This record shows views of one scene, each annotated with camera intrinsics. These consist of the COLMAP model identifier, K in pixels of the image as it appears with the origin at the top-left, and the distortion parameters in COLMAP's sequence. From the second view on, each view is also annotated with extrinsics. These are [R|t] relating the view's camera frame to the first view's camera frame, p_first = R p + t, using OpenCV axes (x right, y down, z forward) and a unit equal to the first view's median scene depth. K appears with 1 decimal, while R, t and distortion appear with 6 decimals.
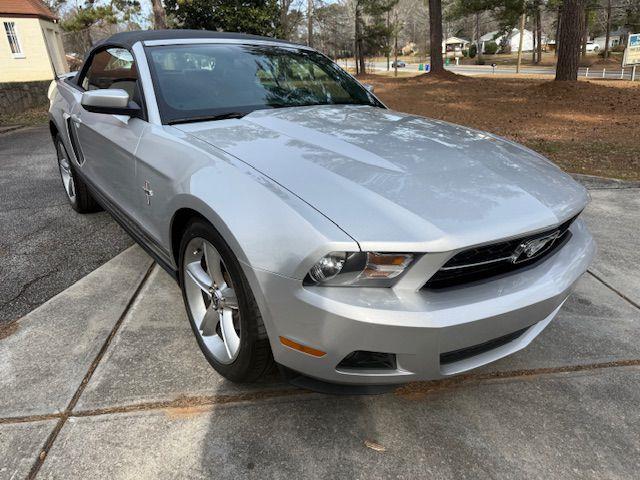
lens RADIAL K [[459.9, 0, 320.0], [0, 459.9, 244.6], [0, 0, 1]] dist [0.008791, -0.013946]
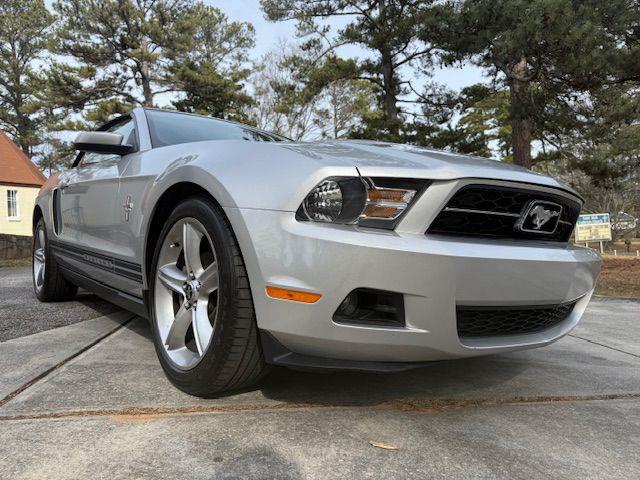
lens RADIAL K [[459.9, 0, 320.1], [0, 459.9, 239.6], [0, 0, 1]] dist [0.008791, -0.013946]
pose [[0.998902, 0.015354, 0.044264, -0.022523], [0.002721, 0.924168, -0.381976, 0.384505], [-0.046772, 0.381677, 0.923112, 0.158874]]
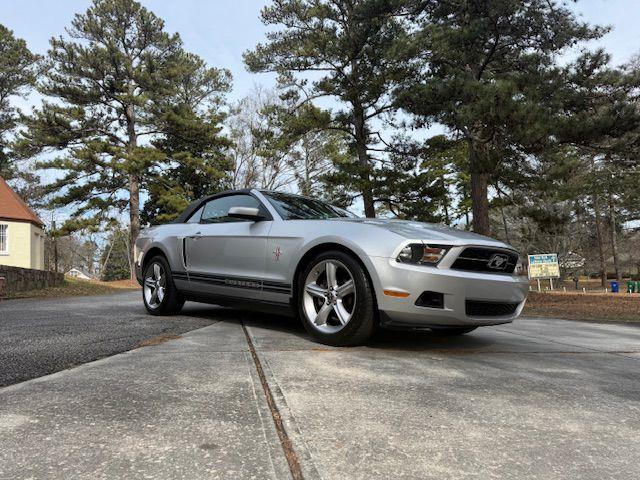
lens RADIAL K [[459.9, 0, 319.8], [0, 459.9, 239.0], [0, 0, 1]] dist [0.008791, -0.013946]
pose [[0.992003, 0.033486, 0.121694, -0.520542], [0.025623, 0.890660, -0.453947, 0.763997], [-0.123589, 0.453435, 0.882679, -0.678638]]
